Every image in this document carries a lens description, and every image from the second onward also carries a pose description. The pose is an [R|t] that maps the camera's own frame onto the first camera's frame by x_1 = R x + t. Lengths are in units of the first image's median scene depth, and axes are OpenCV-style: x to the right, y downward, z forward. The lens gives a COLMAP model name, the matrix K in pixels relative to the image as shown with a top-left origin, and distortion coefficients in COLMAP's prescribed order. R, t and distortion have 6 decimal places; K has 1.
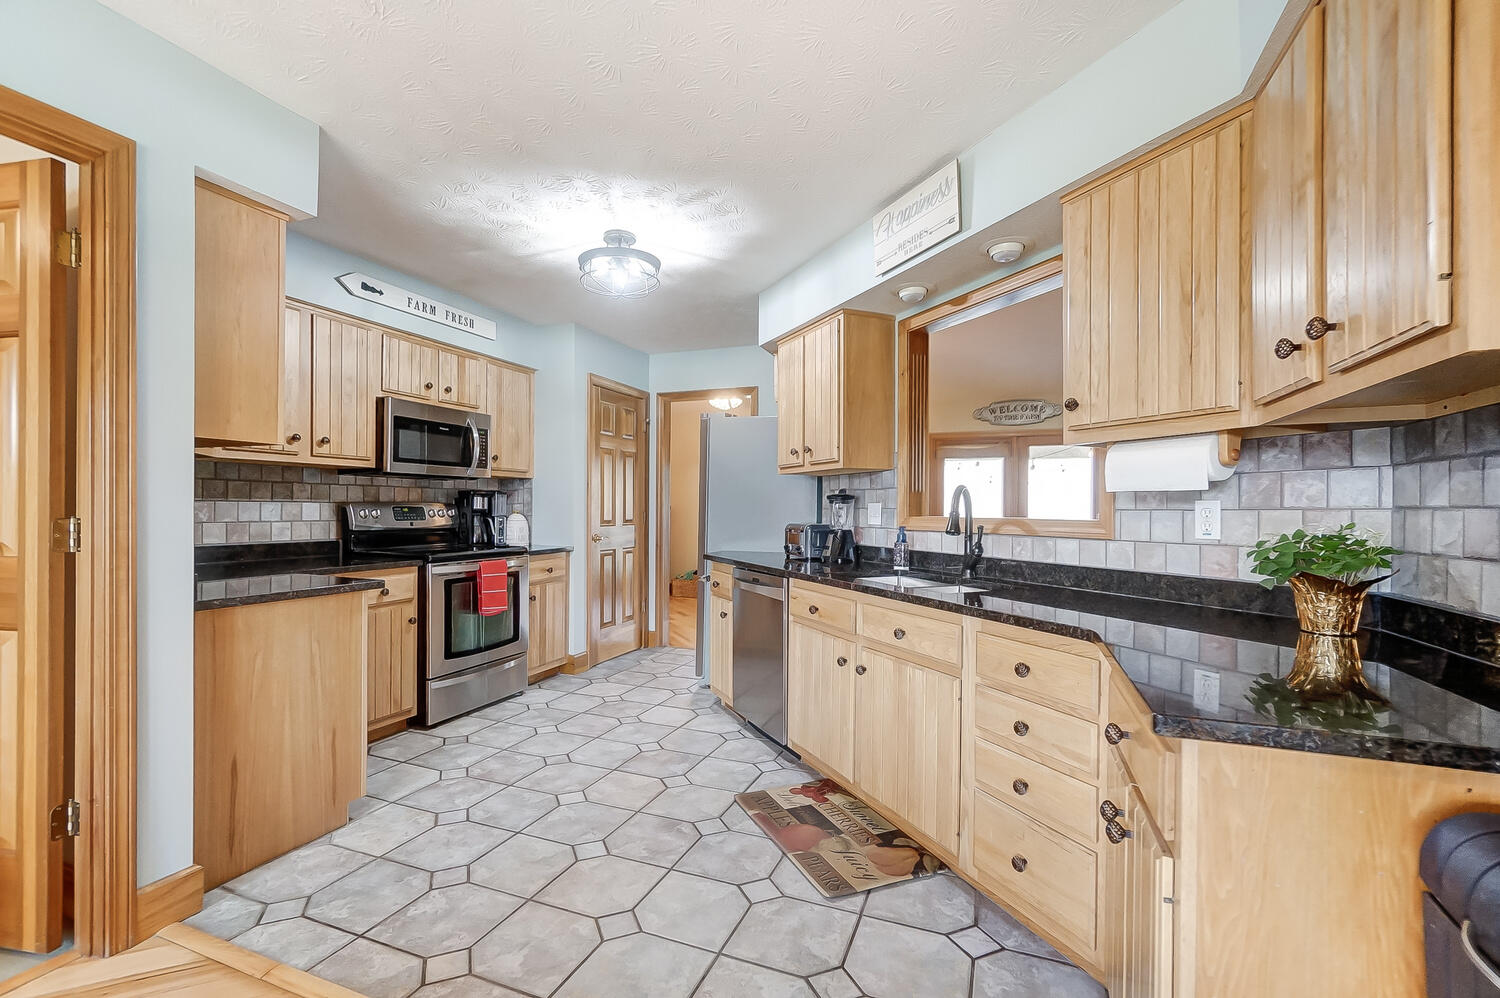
lens RADIAL K [[656.2, 0, 745.4], [0, 656.2, 505.1], [0, 0, 1]] dist [-0.003014, -0.000120]
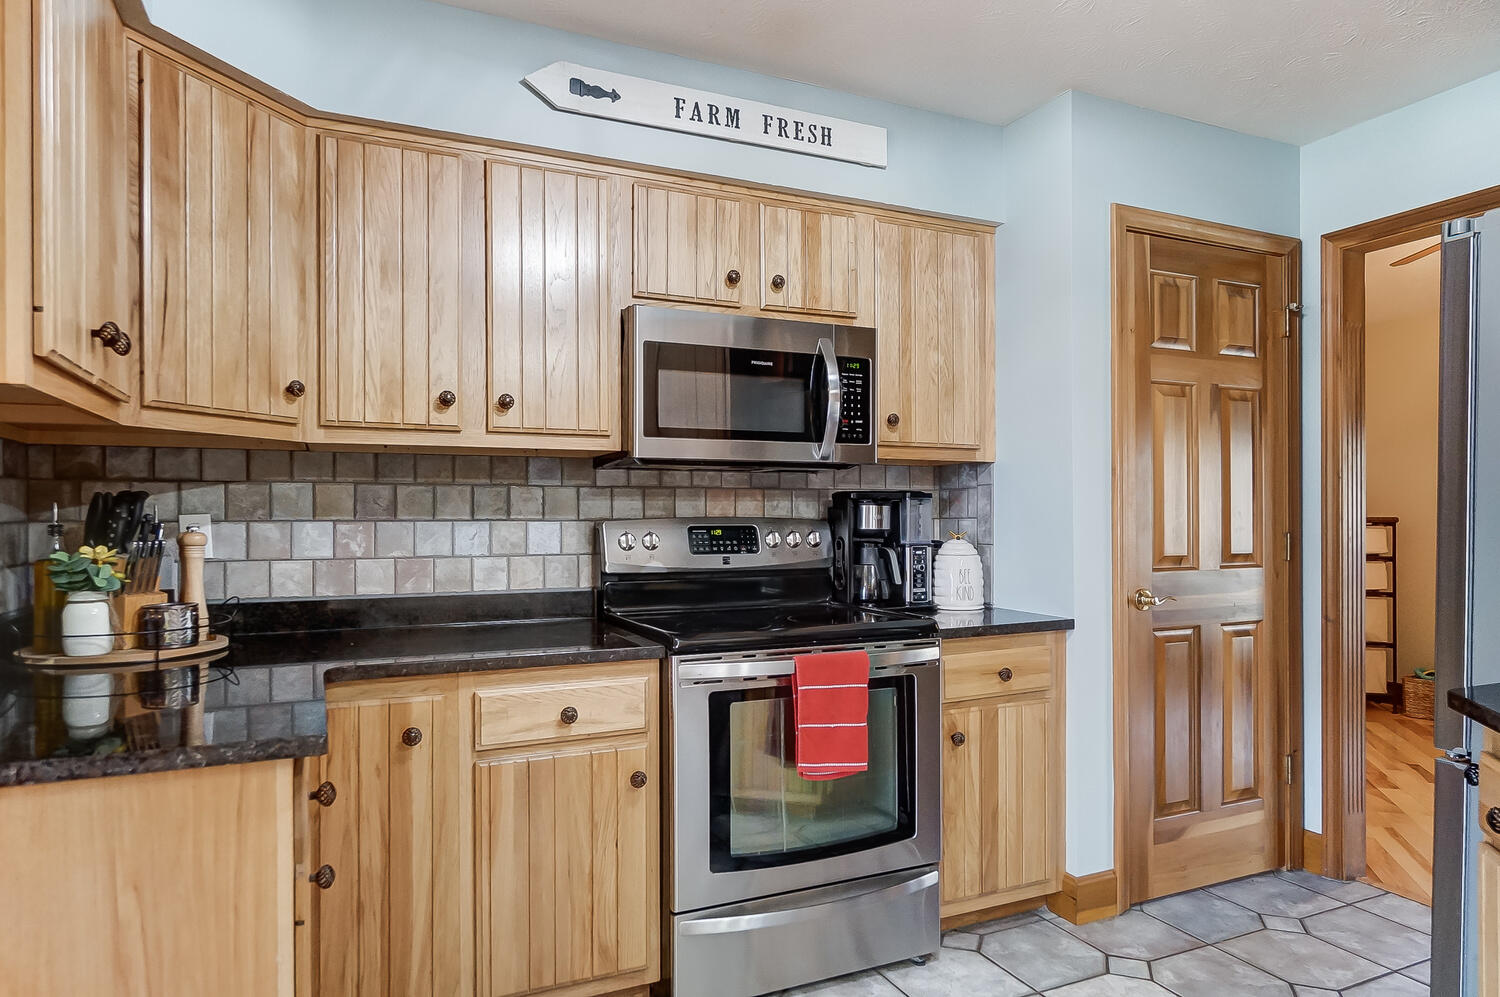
lens RADIAL K [[924.1, 0, 743.1], [0, 924.1, 518.0], [0, 0, 1]] dist [-0.002180, 0.001003]
pose [[0.726464, -0.008233, -0.687155, -0.008533], [0.010423, 0.999945, -0.000961, -0.003478], [0.687126, -0.006465, 0.726510, 0.474944]]
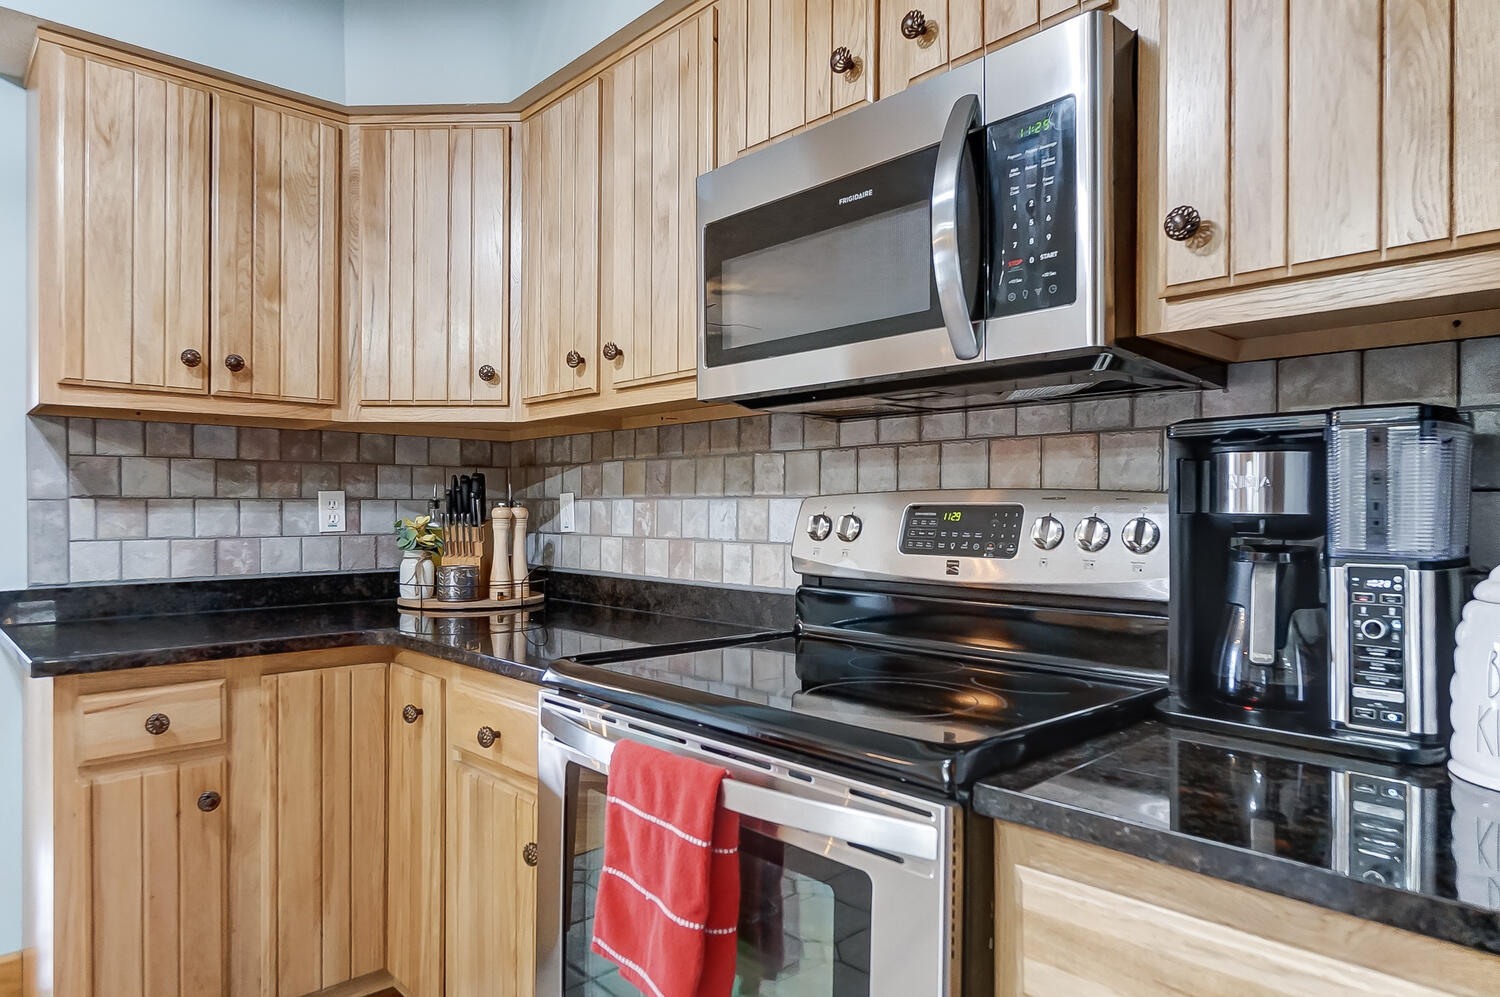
lens RADIAL K [[924.1, 0, 751.1], [0, 924.1, 508.9], [0, 0, 1]] dist [-0.002180, 0.001003]
pose [[-0.427334, -0.014173, -0.903983, -0.112923], [-0.006445, 0.999899, -0.012631, 0.008676], [0.904071, 0.000428, -0.427383, 1.055591]]
